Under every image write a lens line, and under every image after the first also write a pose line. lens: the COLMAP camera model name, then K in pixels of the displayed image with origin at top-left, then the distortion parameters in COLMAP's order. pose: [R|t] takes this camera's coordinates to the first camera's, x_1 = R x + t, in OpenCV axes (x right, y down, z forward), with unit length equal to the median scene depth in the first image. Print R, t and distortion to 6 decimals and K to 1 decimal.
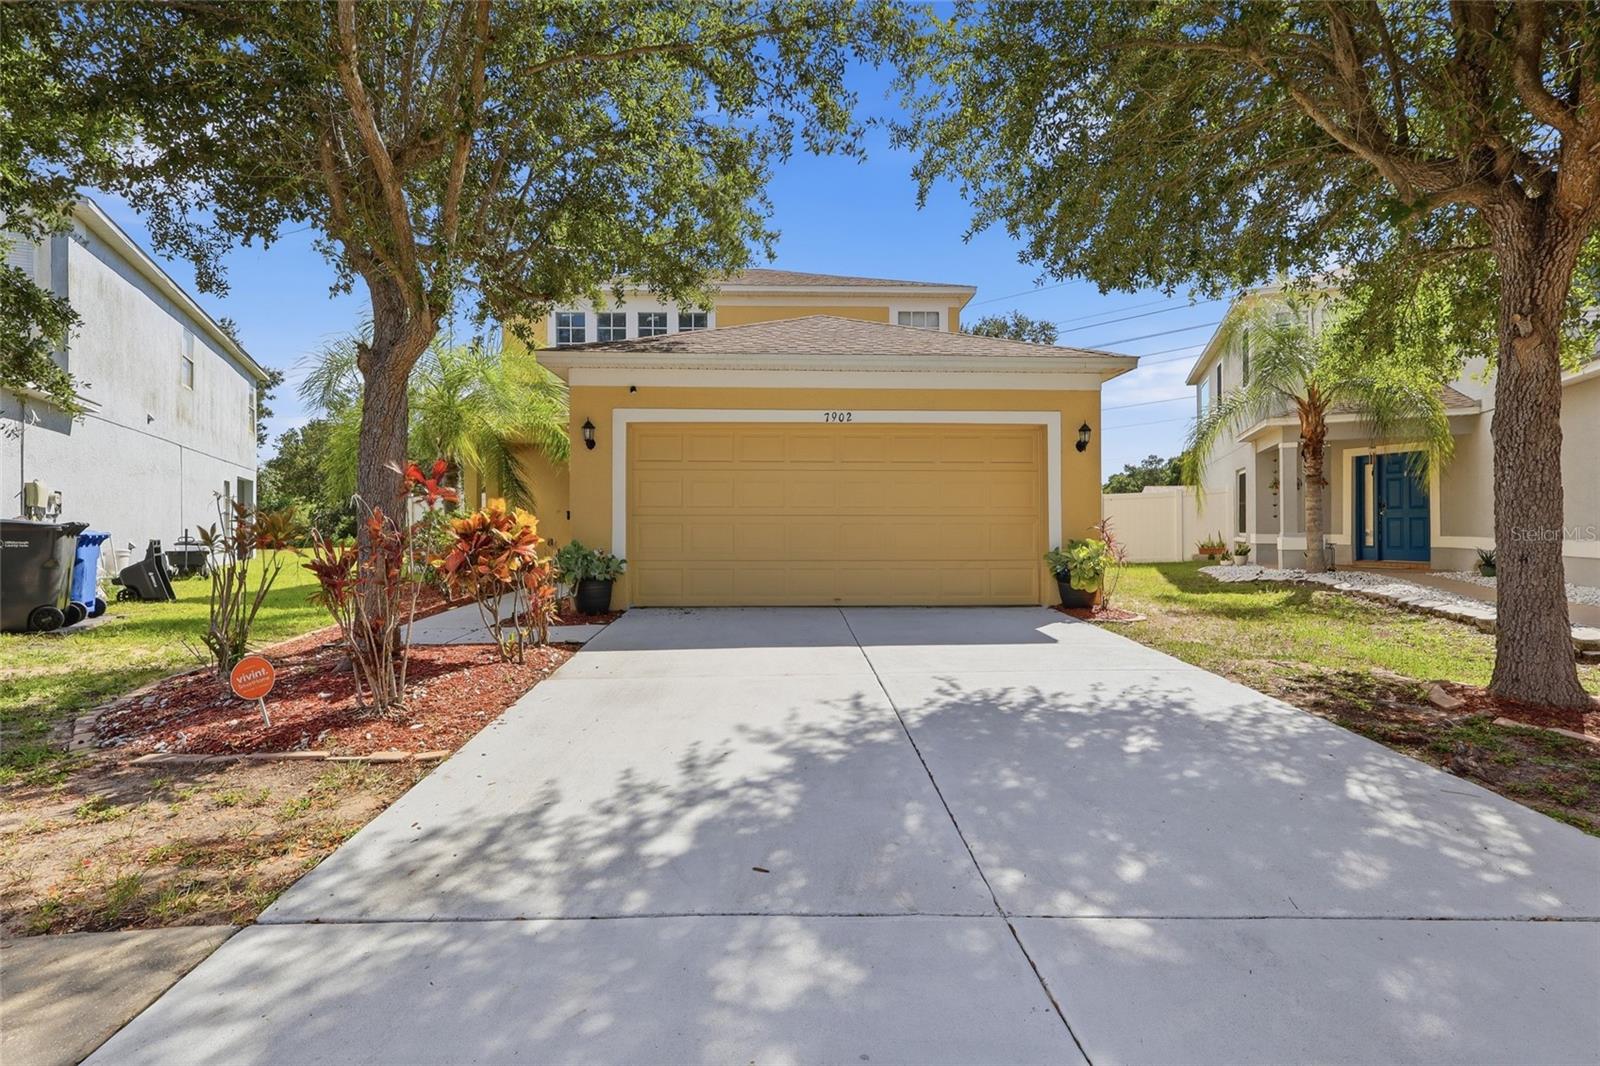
lens RADIAL K [[735.9, 0, 800.0], [0, 735.9, 533.0], [0, 0, 1]] dist [-0.001689, -0.000714]
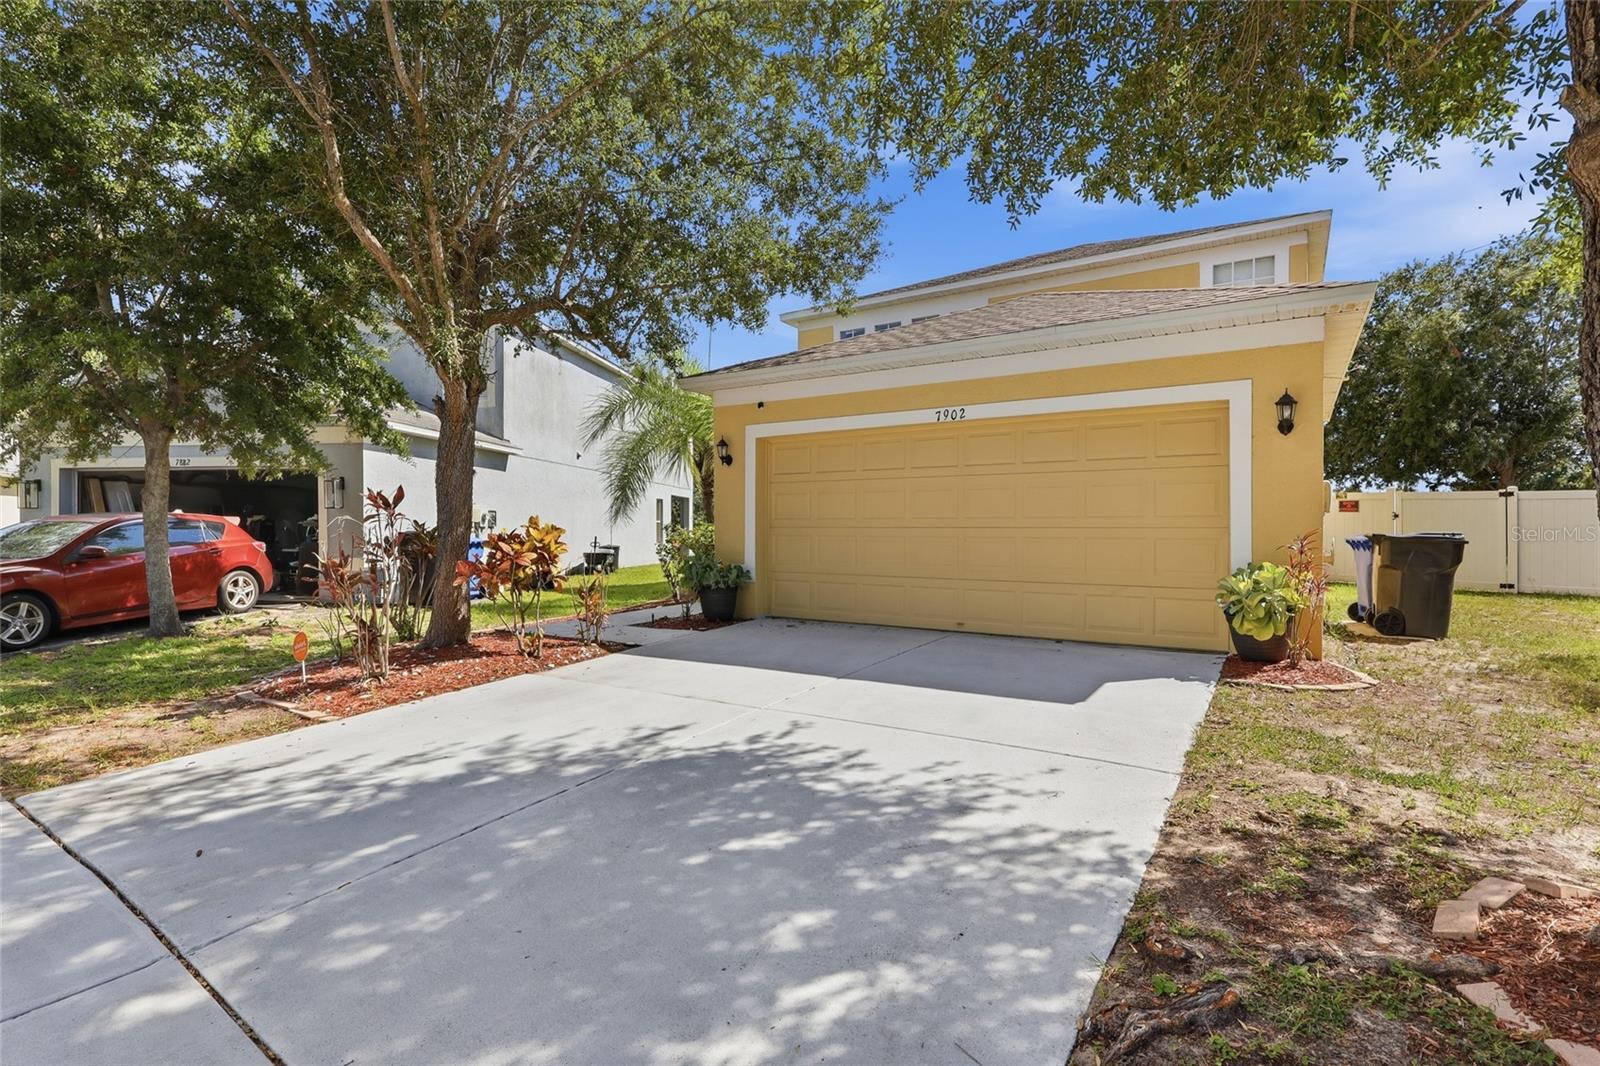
lens RADIAL K [[746.6, 0, 801.7], [0, 746.6, 540.0], [0, 0, 1]] dist [-0.004561, -0.000076]
pose [[0.824584, 0.008352, -0.565678, 0.407588], [-0.007935, 0.999963, 0.003197, -0.010834], [0.565684, 0.001852, 0.824620, 0.172189]]
